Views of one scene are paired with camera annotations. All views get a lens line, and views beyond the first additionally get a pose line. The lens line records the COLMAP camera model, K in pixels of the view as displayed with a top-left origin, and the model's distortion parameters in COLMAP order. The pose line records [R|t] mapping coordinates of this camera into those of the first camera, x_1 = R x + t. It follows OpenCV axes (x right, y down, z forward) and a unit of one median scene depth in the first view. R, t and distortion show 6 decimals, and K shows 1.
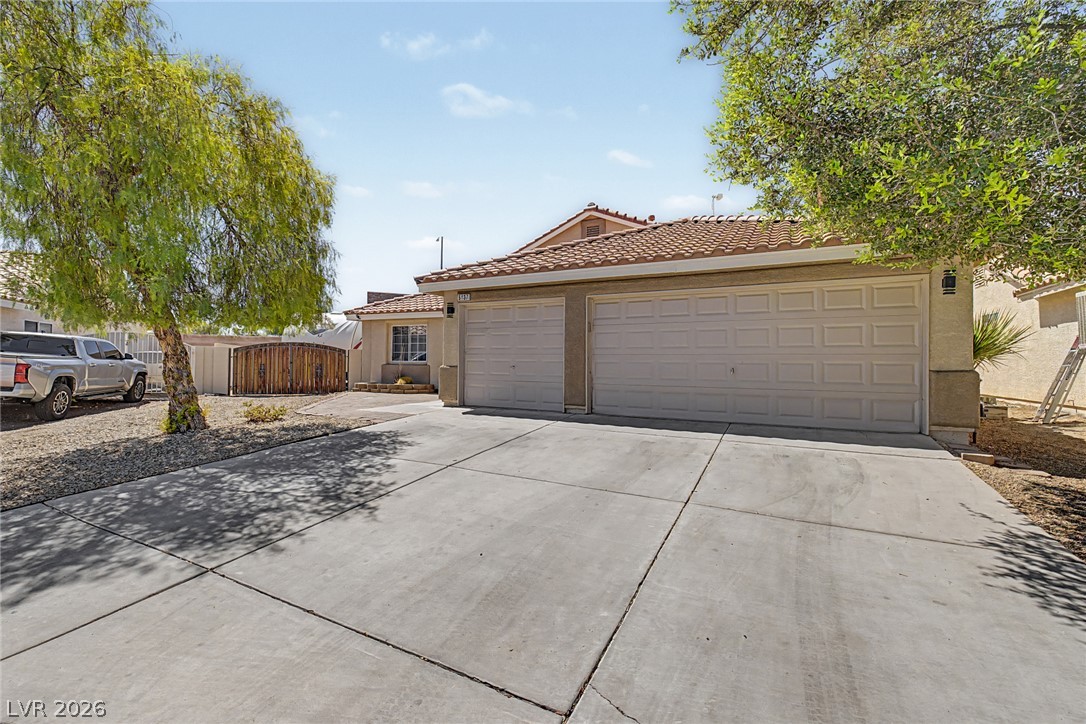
lens RADIAL K [[468.9, 0, 548.8], [0, 468.9, 359.1], [0, 0, 1]] dist [0.009263, -0.001496]
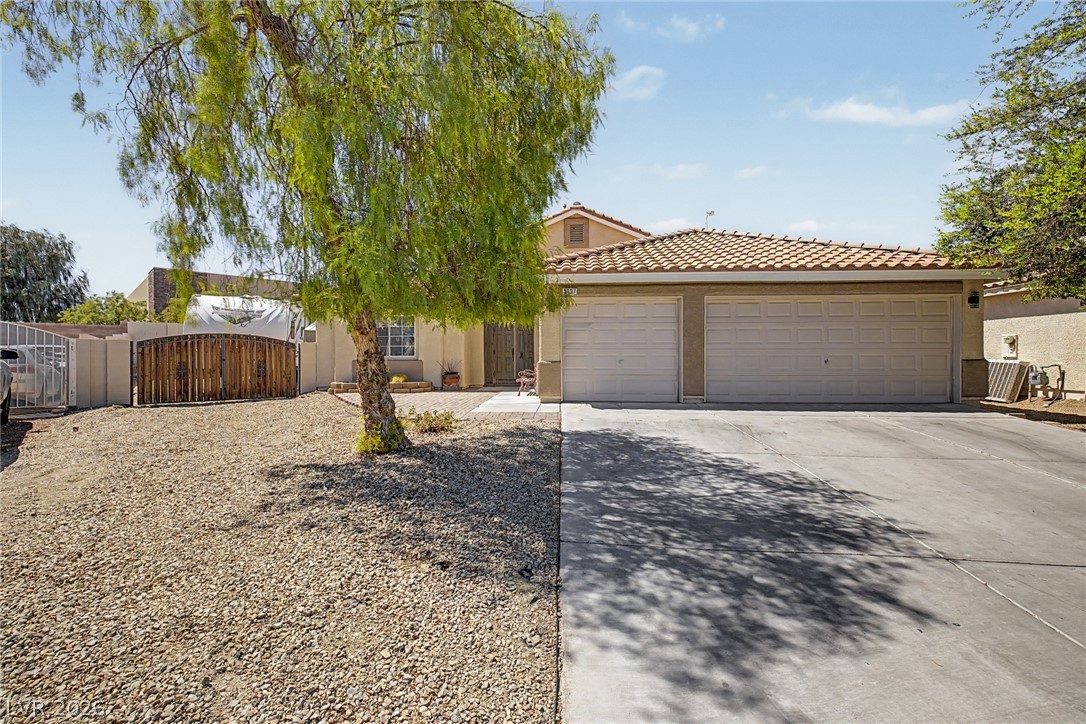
lens RADIAL K [[468.9, 0, 541.7], [0, 468.9, 360.7], [0, 0, 1]] dist [0.009263, -0.001496]
pose [[0.913111, -0.015018, 0.407434, -0.422005], [0.006499, 0.999731, 0.022283, -0.005503], [-0.407658, -0.017699, 0.912963, 0.082234]]
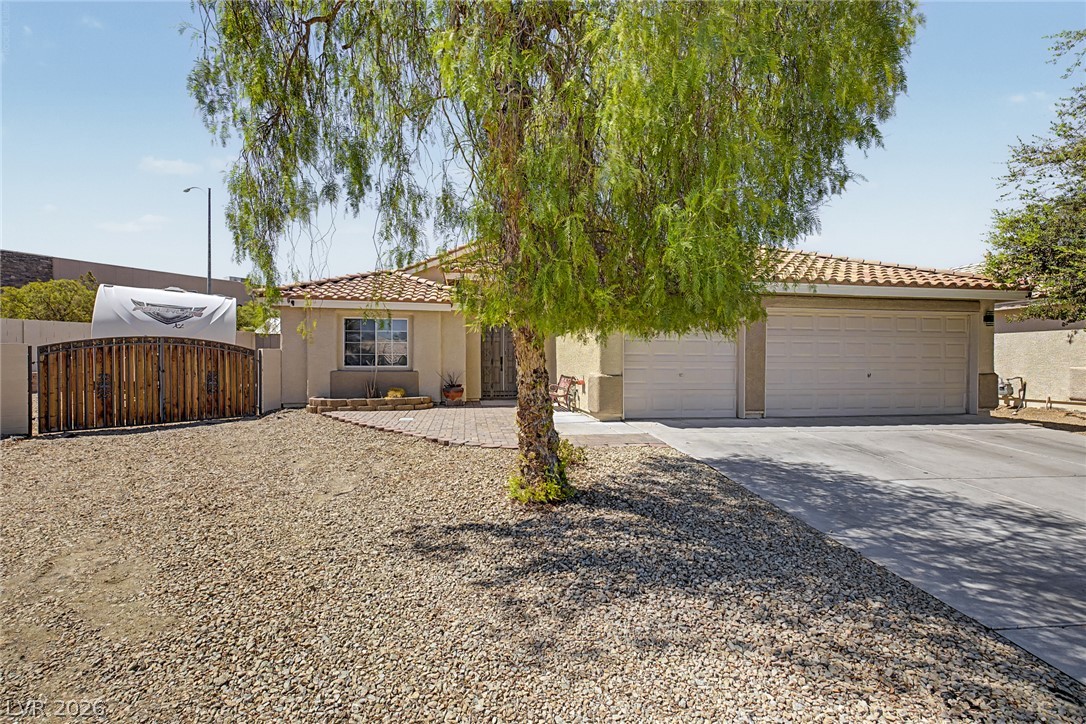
lens RADIAL K [[468.9, 0, 541.0], [0, 468.9, 367.6], [0, 0, 1]] dist [0.009263, -0.001496]
pose [[0.806481, -0.013796, 0.591100, -0.563427], [-0.001988, 0.999659, 0.026044, -0.014469], [-0.591257, -0.022179, 0.806178, 0.253793]]
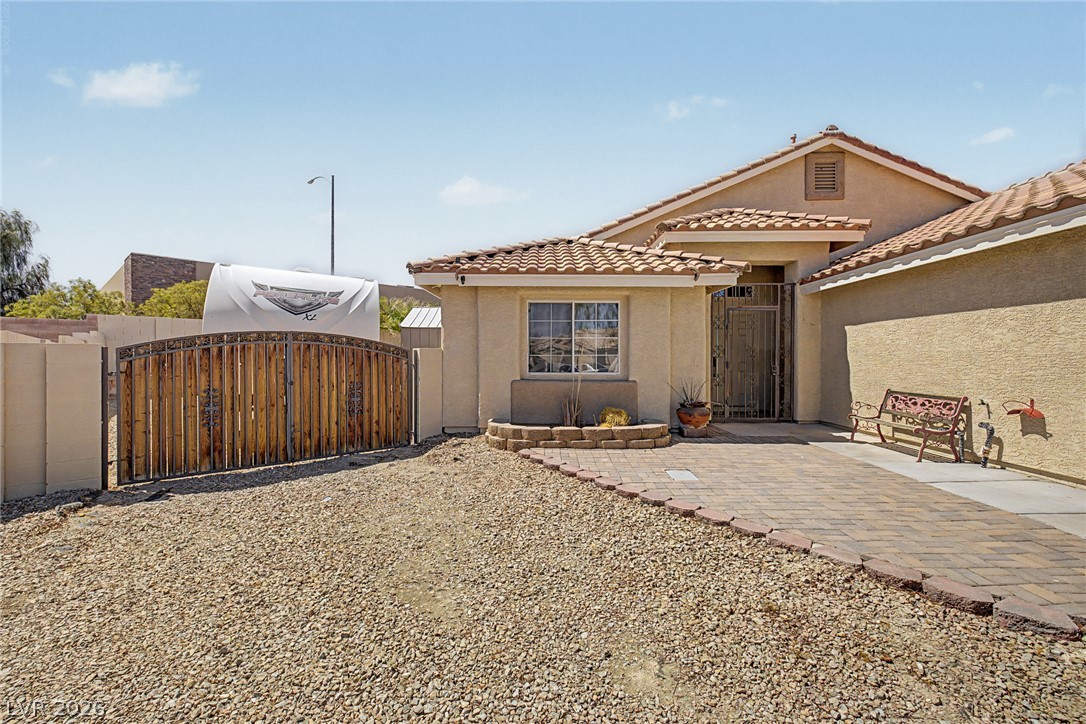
lens RADIAL K [[468.9, 0, 545.3], [0, 468.9, 362.1], [0, 0, 1]] dist [0.009263, -0.001496]
pose [[0.897337, -0.012922, 0.441157, -0.580527], [0.003126, 0.999732, 0.022926, -0.020300], [-0.441335, -0.019193, 0.897137, 0.600654]]
